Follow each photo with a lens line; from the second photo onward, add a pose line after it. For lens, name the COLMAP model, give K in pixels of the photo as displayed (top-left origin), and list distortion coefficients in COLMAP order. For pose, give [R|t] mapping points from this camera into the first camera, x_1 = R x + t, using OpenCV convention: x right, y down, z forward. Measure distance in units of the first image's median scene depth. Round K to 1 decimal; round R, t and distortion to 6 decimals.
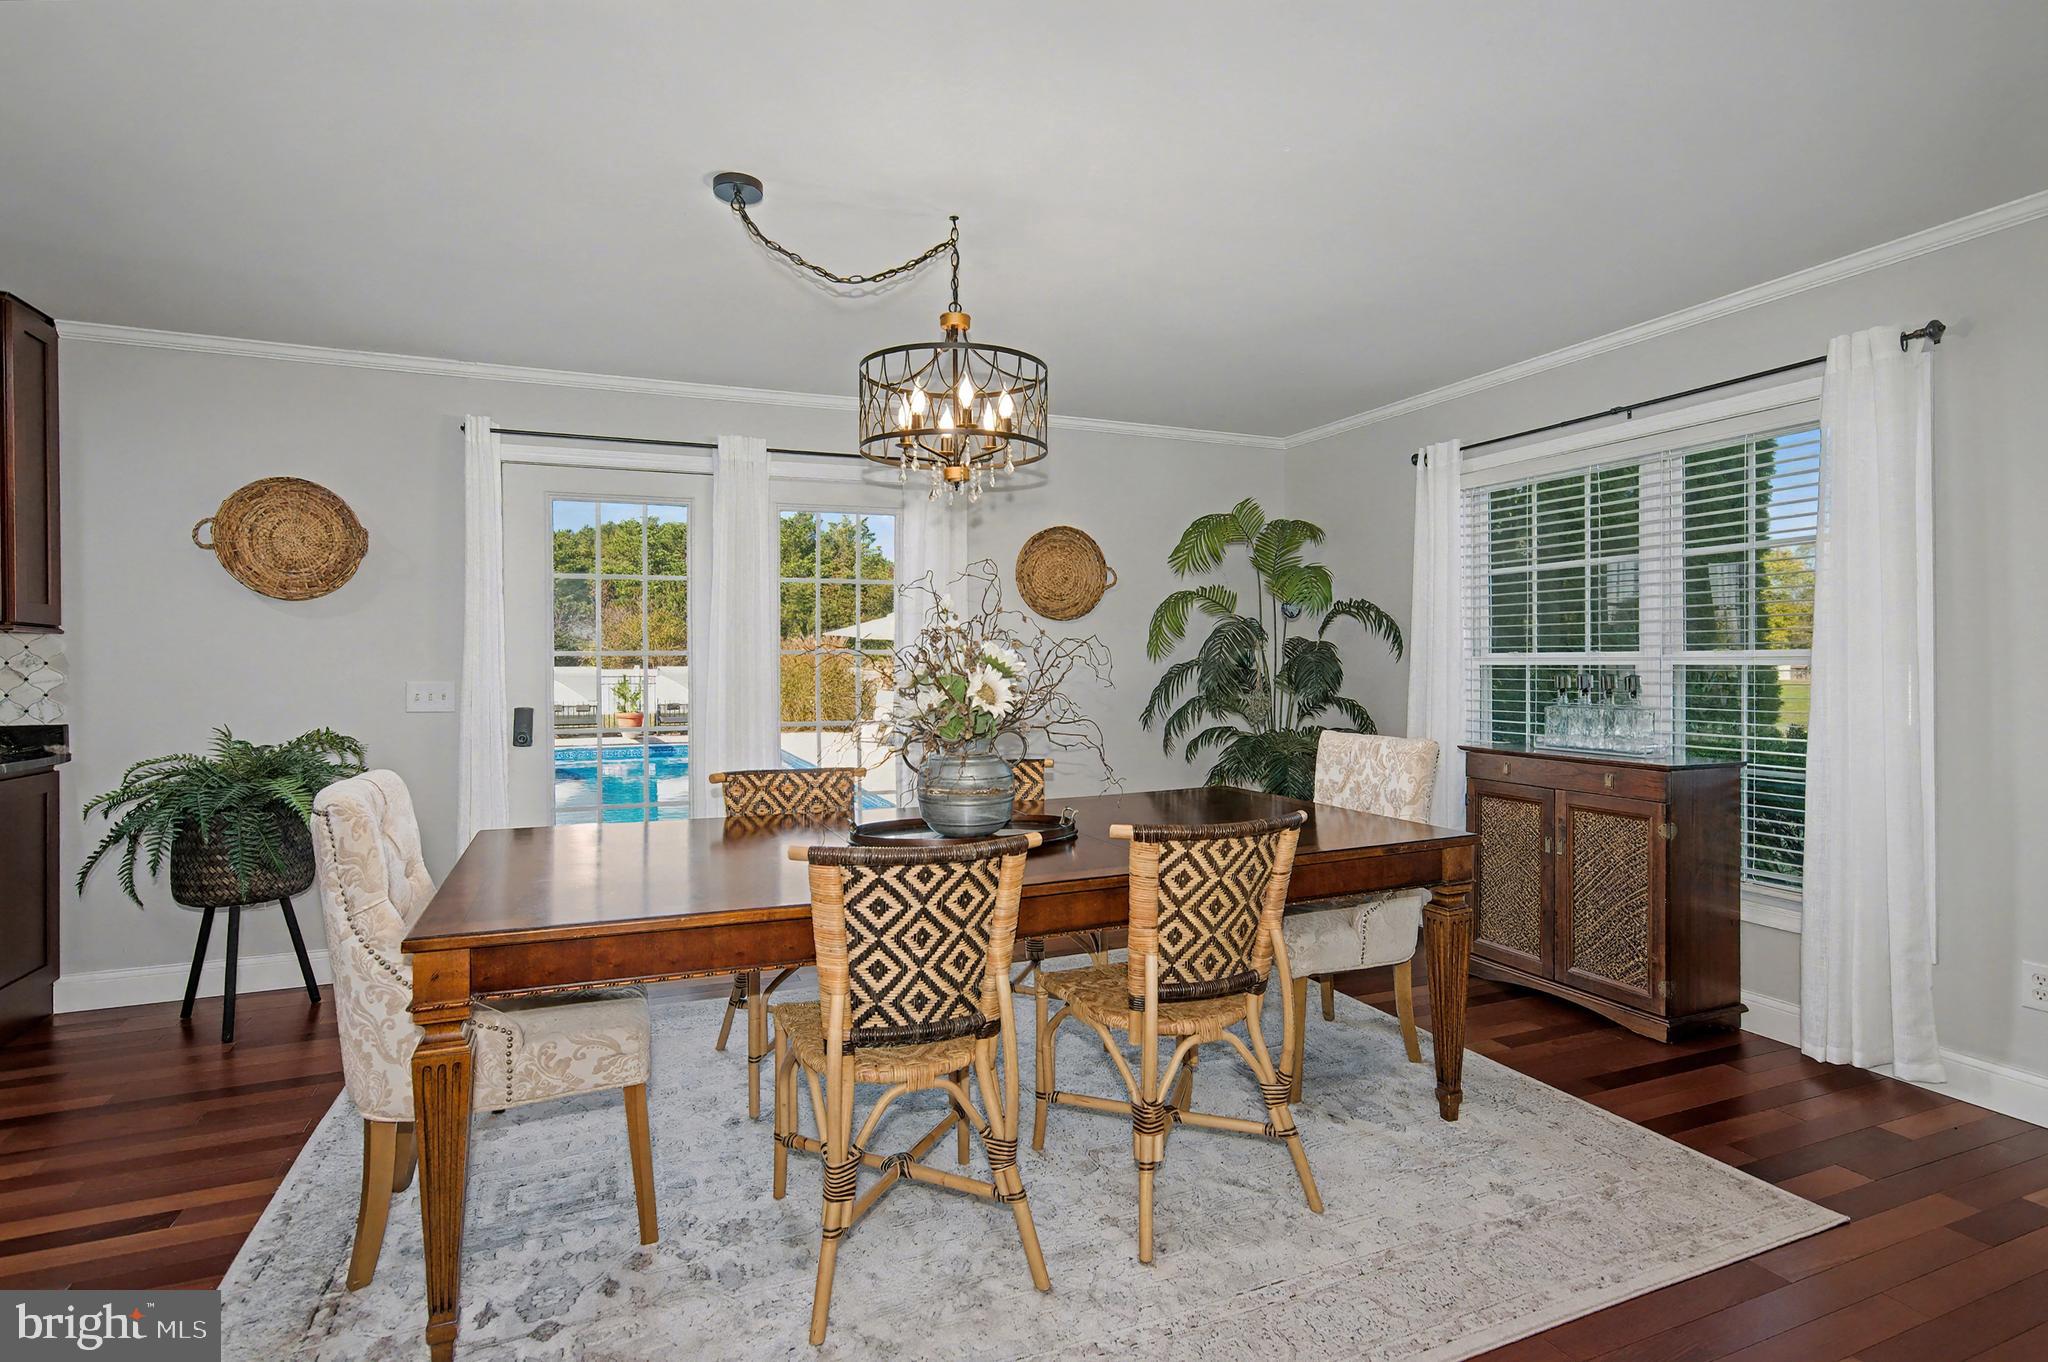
lens RADIAL K [[998.2, 0, 1020.5], [0, 998.2, 650.5], [0, 0, 1]] dist [-0.011498, 0.002412]
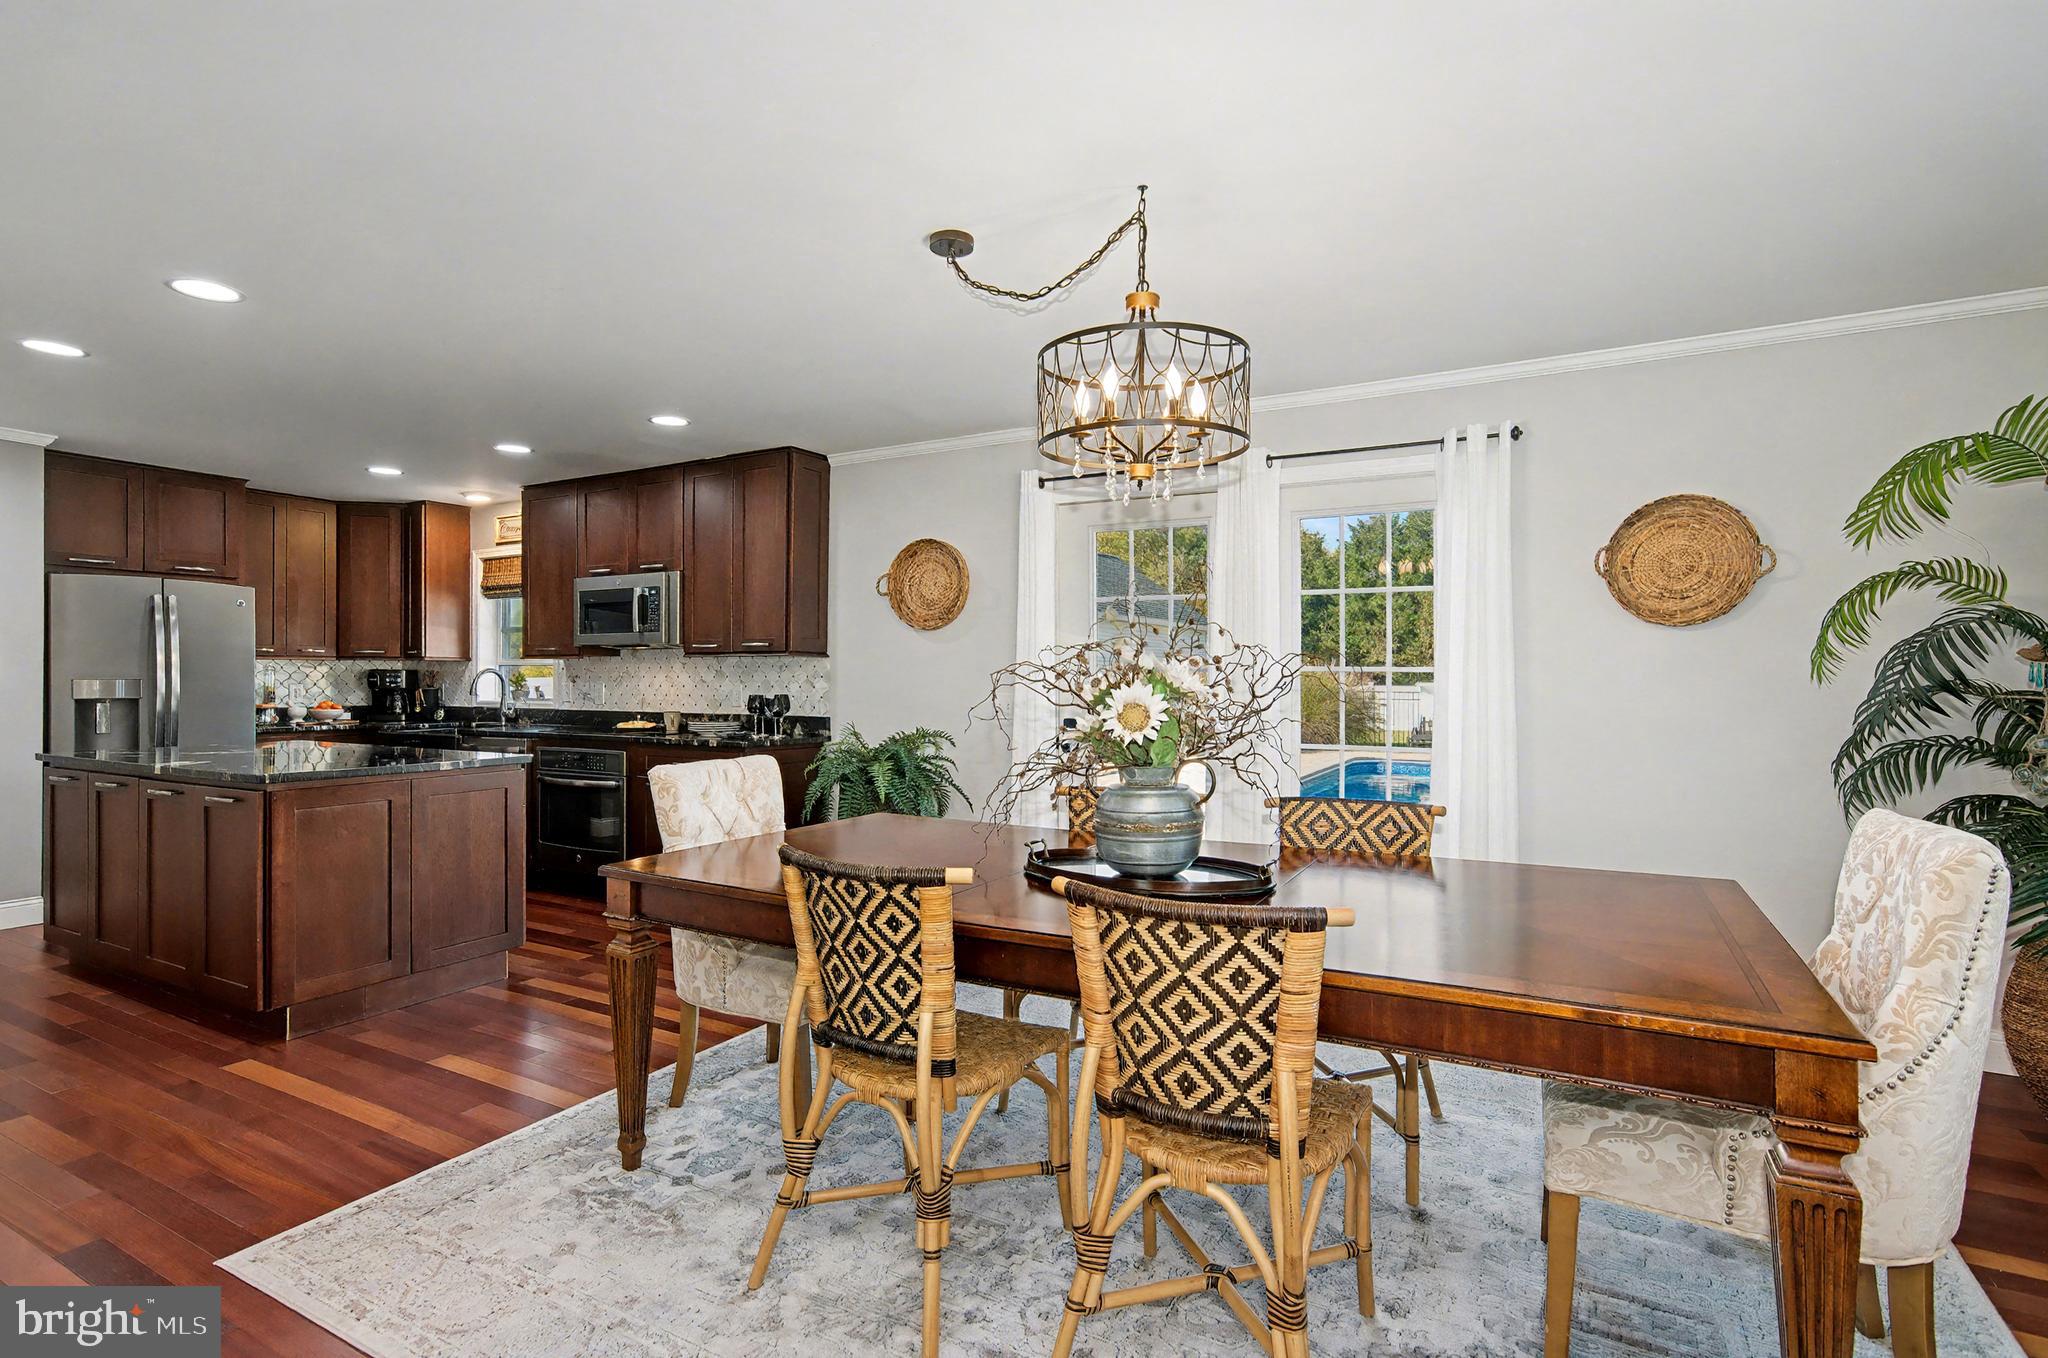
lens RADIAL K [[998.2, 0, 1018.1], [0, 998.2, 668.5], [0, 0, 1]] dist [-0.011498, 0.002412]
pose [[0.622898, 0.000161, -0.782303, 0.519517], [0.001808, 0.999997, 0.001646, -0.001673], [0.782301, -0.002440, 0.622896, 0.321534]]
